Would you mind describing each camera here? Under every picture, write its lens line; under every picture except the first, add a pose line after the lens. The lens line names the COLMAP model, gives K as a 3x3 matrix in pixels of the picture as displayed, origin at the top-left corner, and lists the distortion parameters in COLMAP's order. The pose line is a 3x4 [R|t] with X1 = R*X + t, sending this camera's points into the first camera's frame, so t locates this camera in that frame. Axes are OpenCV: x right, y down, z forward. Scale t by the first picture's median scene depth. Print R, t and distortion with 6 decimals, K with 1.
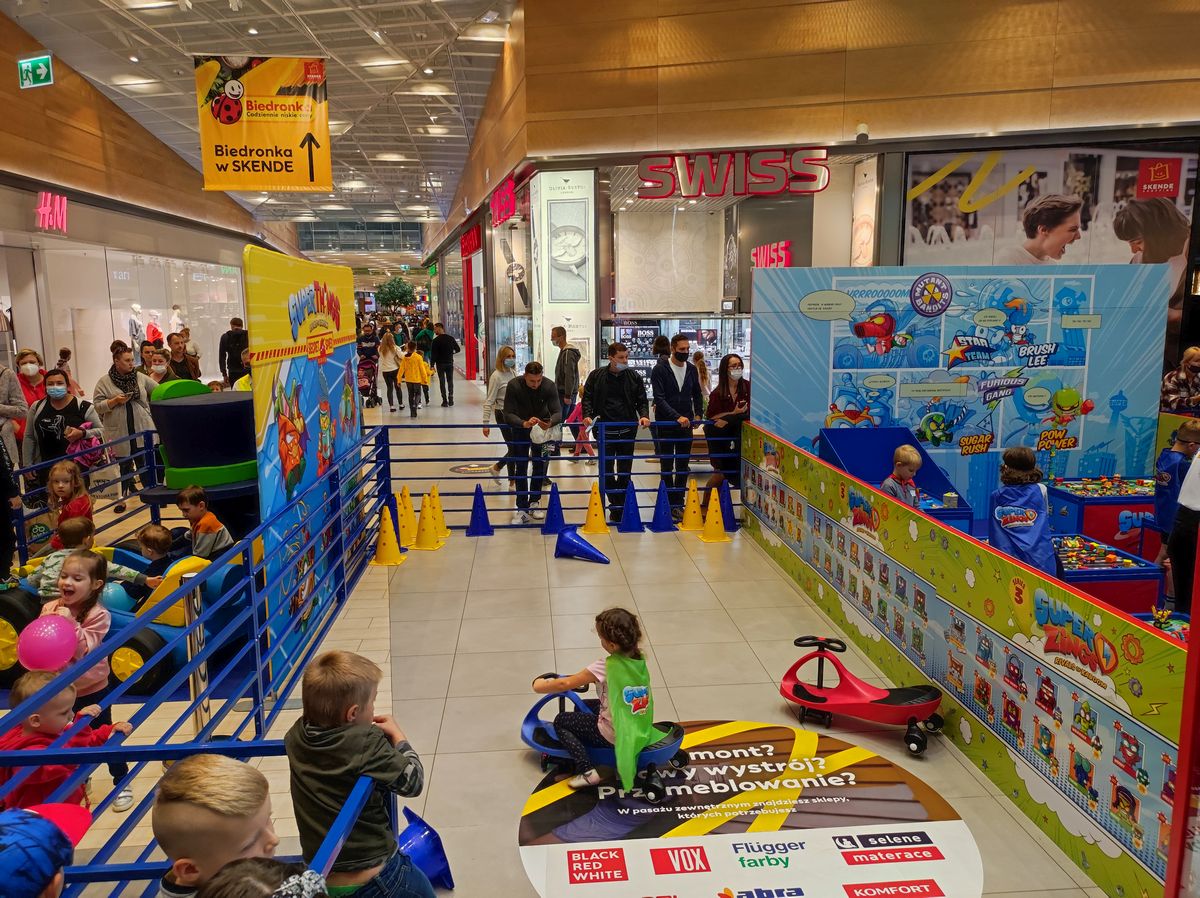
lens RADIAL K [[885.0, 0, 600.0], [0, 885.0, 449.0], [0, 0, 1]] dist [0.037590, -0.029054]
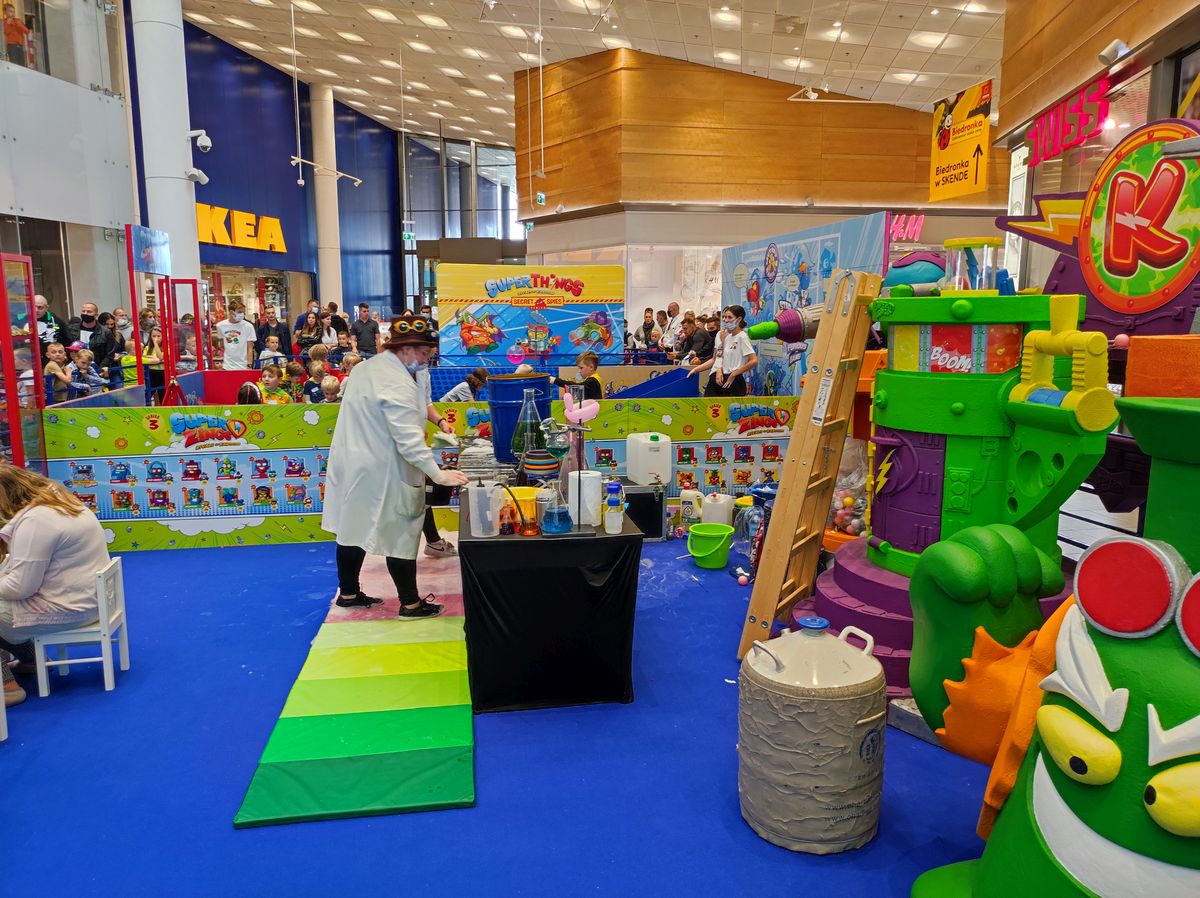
lens RADIAL K [[887.7, 0, 602.7], [0, 887.7, 449.1], [0, 0, 1]] dist [0.047992, -0.046536]
pose [[0.083924, 0.159011, -0.983703, 1.105529], [-0.158632, 0.976729, 0.144350, -0.054534], [0.983764, 0.143933, 0.107196, 0.524639]]
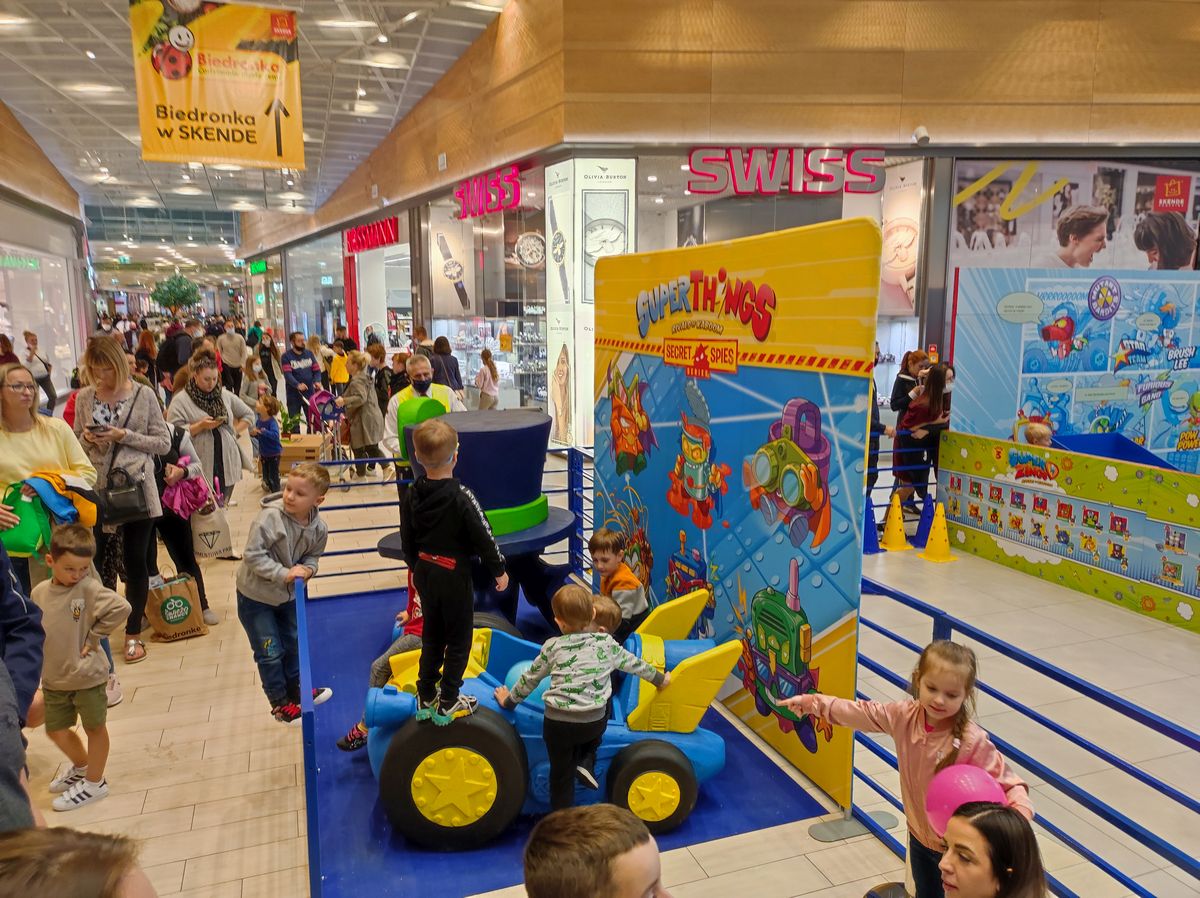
lens RADIAL K [[892.1, 0, 600.0], [0, 892.1, 449.0], [0, 0, 1]] dist [0.021021, -0.005354]
pose [[0.964471, -0.031750, 0.262274, -0.325943], [0.033394, 0.999441, -0.001810, -0.016370], [-0.262070, 0.010504, 0.964992, 0.135718]]
